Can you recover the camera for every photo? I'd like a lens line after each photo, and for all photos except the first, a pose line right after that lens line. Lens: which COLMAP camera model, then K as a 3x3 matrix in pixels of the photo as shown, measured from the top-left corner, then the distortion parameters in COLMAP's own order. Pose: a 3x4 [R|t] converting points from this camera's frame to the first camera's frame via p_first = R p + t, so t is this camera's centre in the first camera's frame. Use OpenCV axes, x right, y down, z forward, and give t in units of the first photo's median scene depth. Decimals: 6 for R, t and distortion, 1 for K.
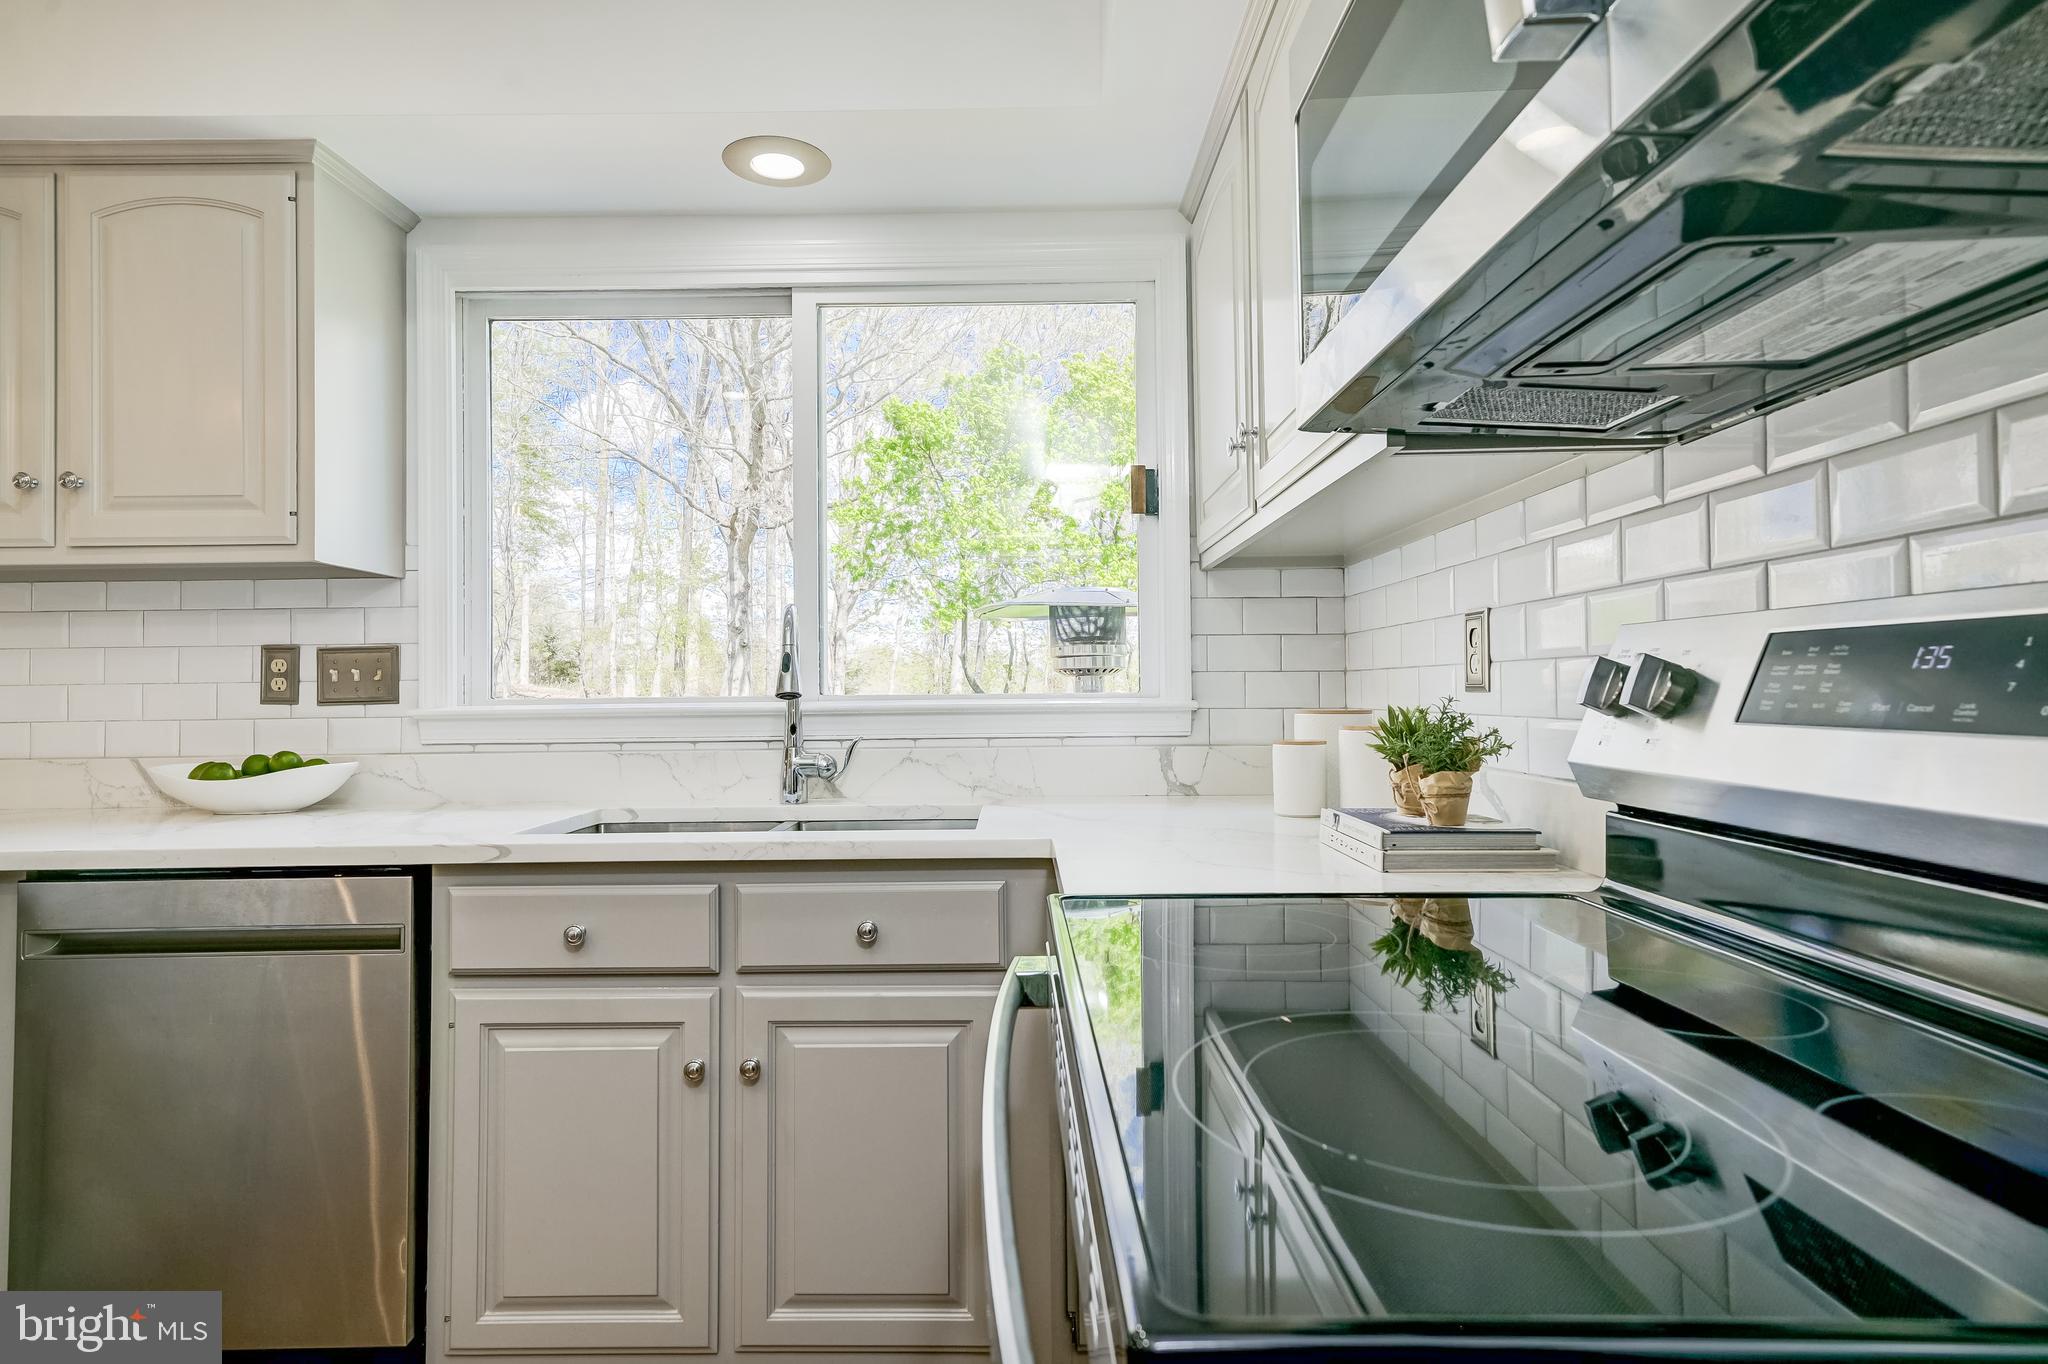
lens RADIAL K [[1063.8, 0, 1014.4], [0, 1063.8, 668.2], [0, 0, 1]] dist [0.011779, 0.000016]
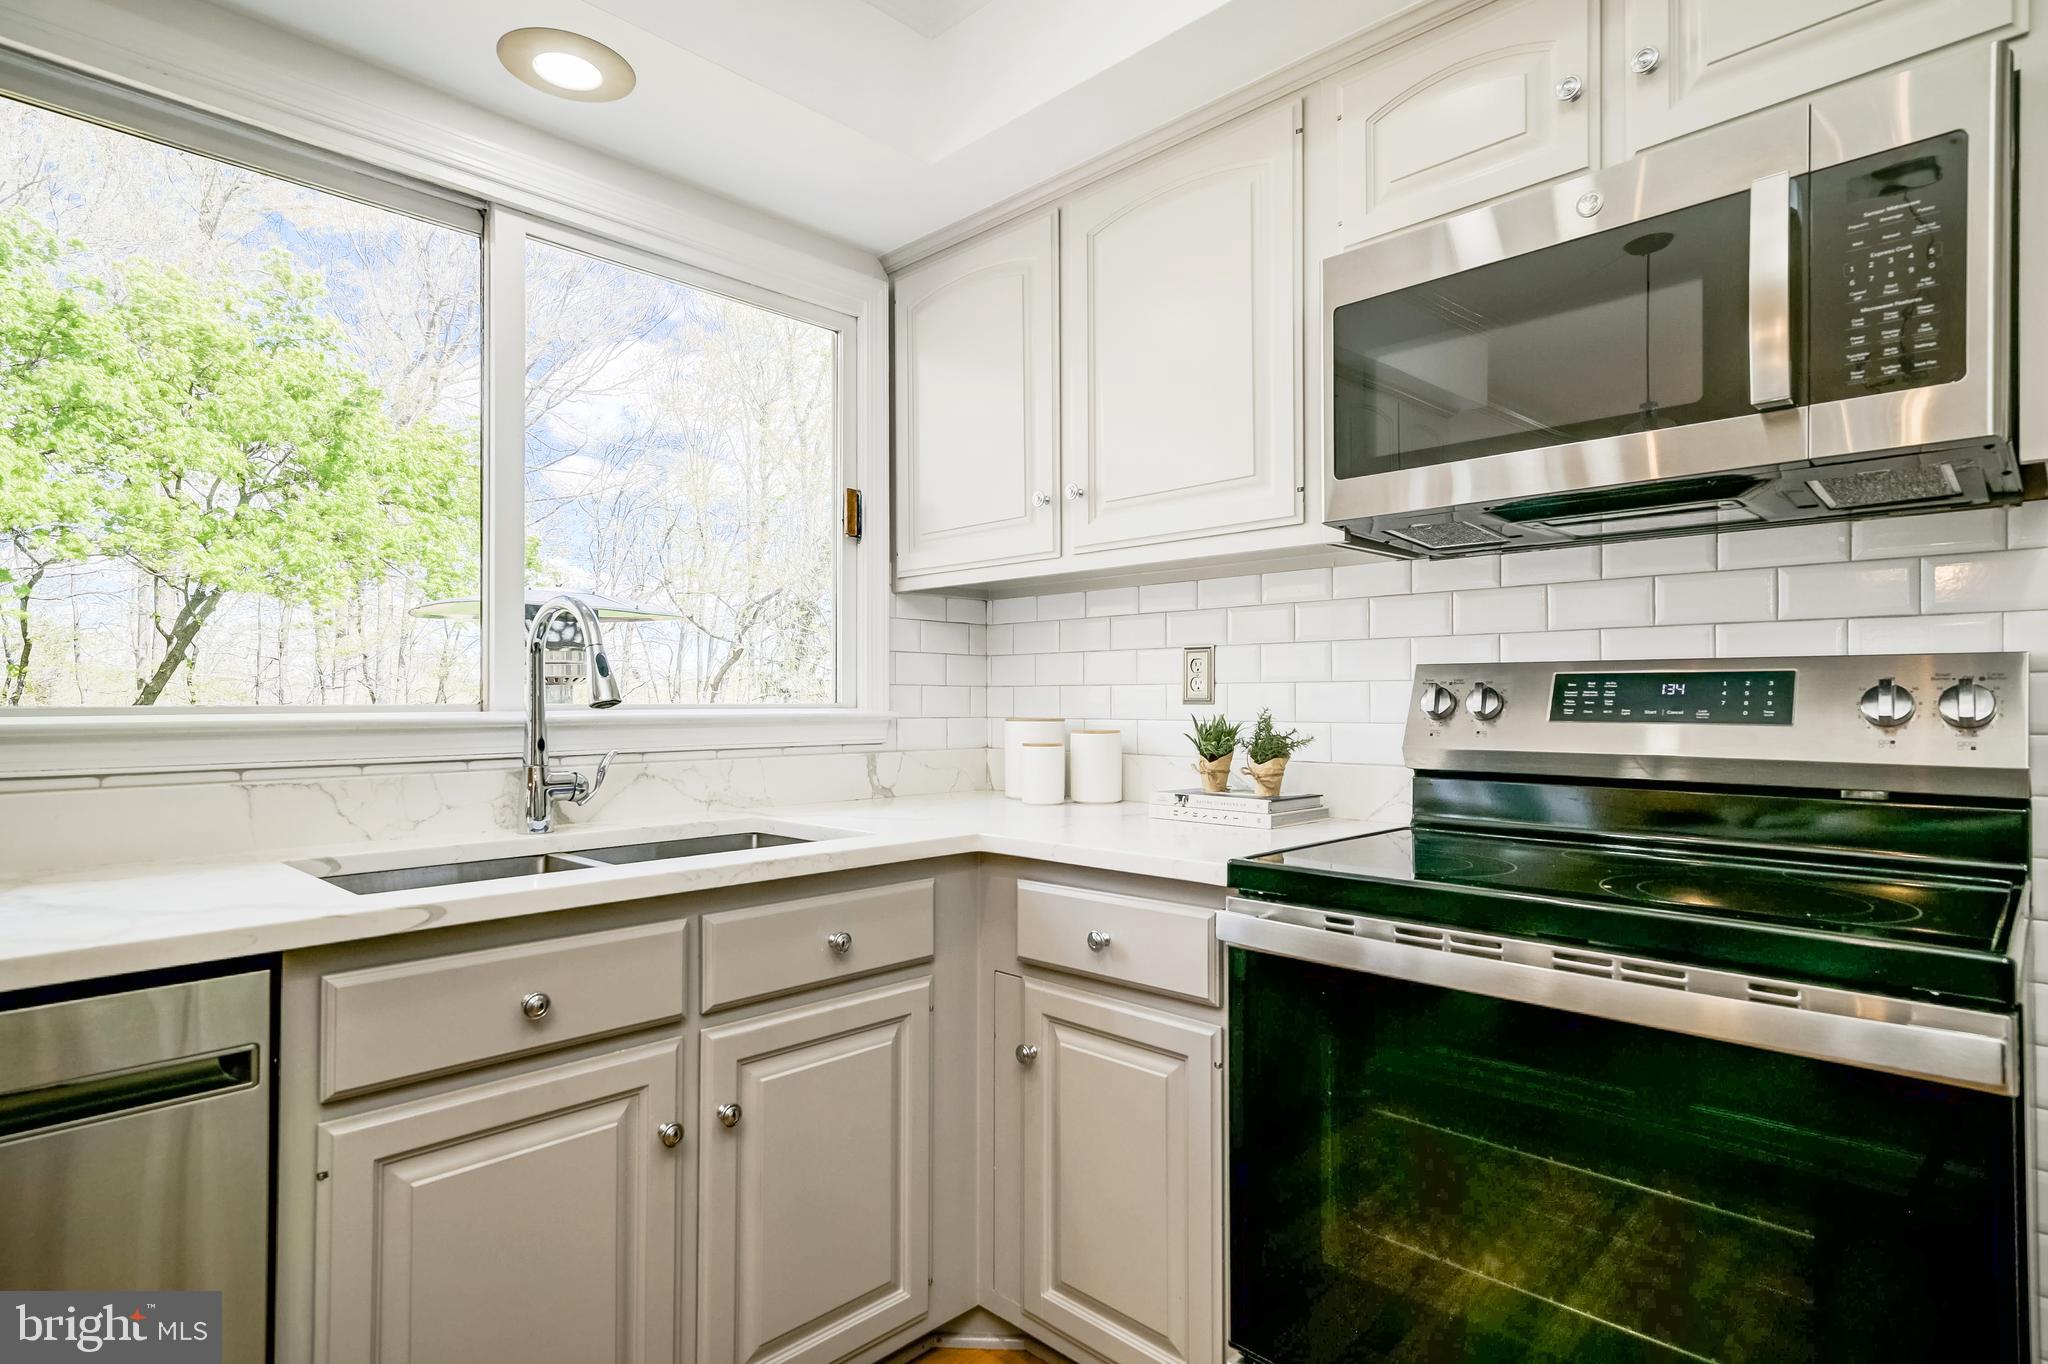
lens RADIAL K [[1065.2, 0, 1024.0], [0, 1065.2, 682.0], [0, 0, 1]] dist [0.010351, -0.000050]
pose [[0.690045, 0.020944, 0.723463, -0.557420], [-0.021628, 0.999732, -0.008312, 0.007274], [-0.723443, -0.009911, 0.690313, 0.149340]]
